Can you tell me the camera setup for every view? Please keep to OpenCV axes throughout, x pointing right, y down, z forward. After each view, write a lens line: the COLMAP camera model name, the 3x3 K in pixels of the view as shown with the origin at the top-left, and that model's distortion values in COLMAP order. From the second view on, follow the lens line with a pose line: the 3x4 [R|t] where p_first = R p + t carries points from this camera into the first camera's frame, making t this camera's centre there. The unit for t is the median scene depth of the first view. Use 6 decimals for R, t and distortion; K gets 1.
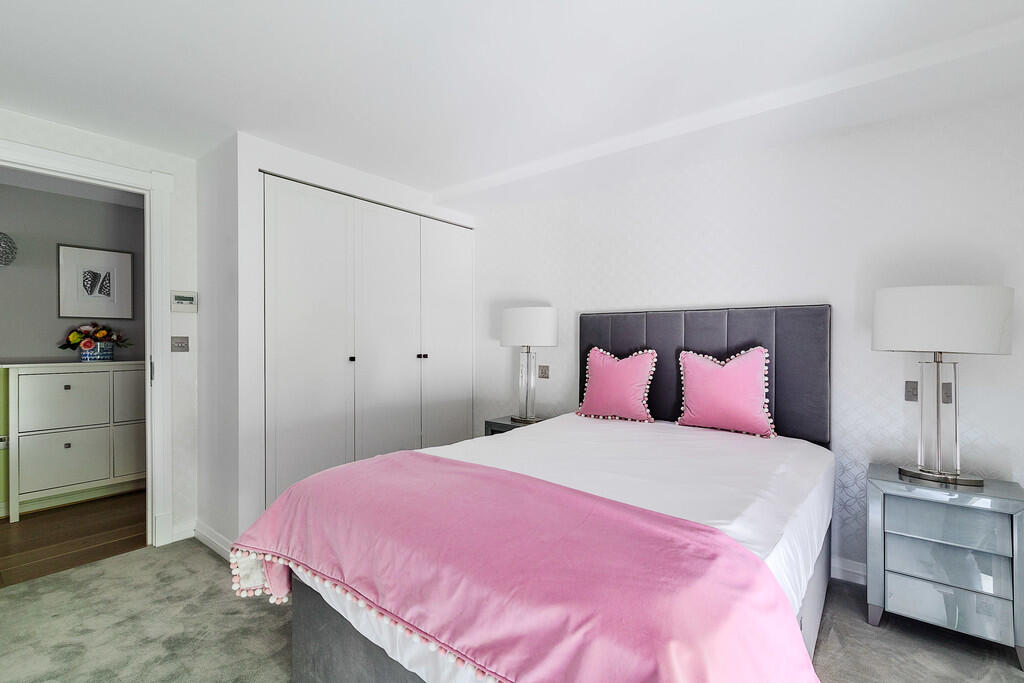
lens RADIAL K [[469.1, 0, 512.0], [0, 469.1, 341.5], [0, 0, 1]] dist [0.000542, -0.000723]
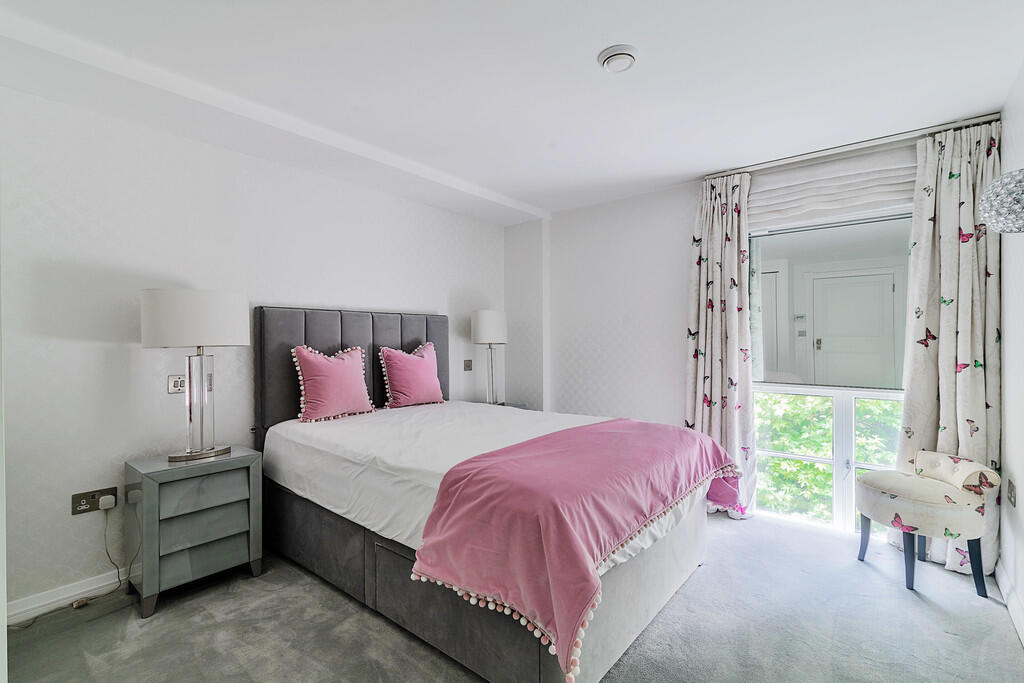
lens RADIAL K [[464.5, 0, 512.0], [0, 464.5, 341.5], [0, 0, 1]] dist [0.001292, -0.000326]
pose [[0.004705, -0.008589, 0.999952, -0.760815], [0.000842, 0.999963, 0.008585, -0.003055], [-0.999989, 0.000801, 0.004712, 0.626573]]
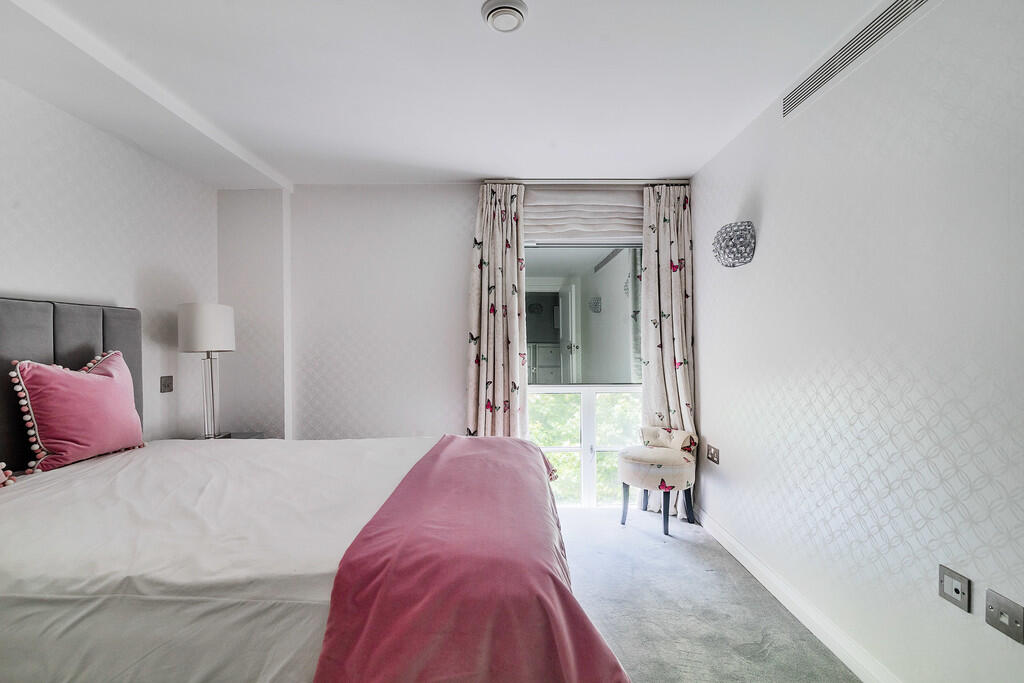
lens RADIAL K [[469.1, 0, 512.0], [0, 469.1, 341.5], [0, 0, 1]] dist [0.000542, -0.000723]
pose [[-0.639645, -0.000242, 0.768670, -0.531726], [0.000890, 0.999999, 0.001056, -0.005889], [-0.768670, 0.001359, -0.639644, 0.840059]]
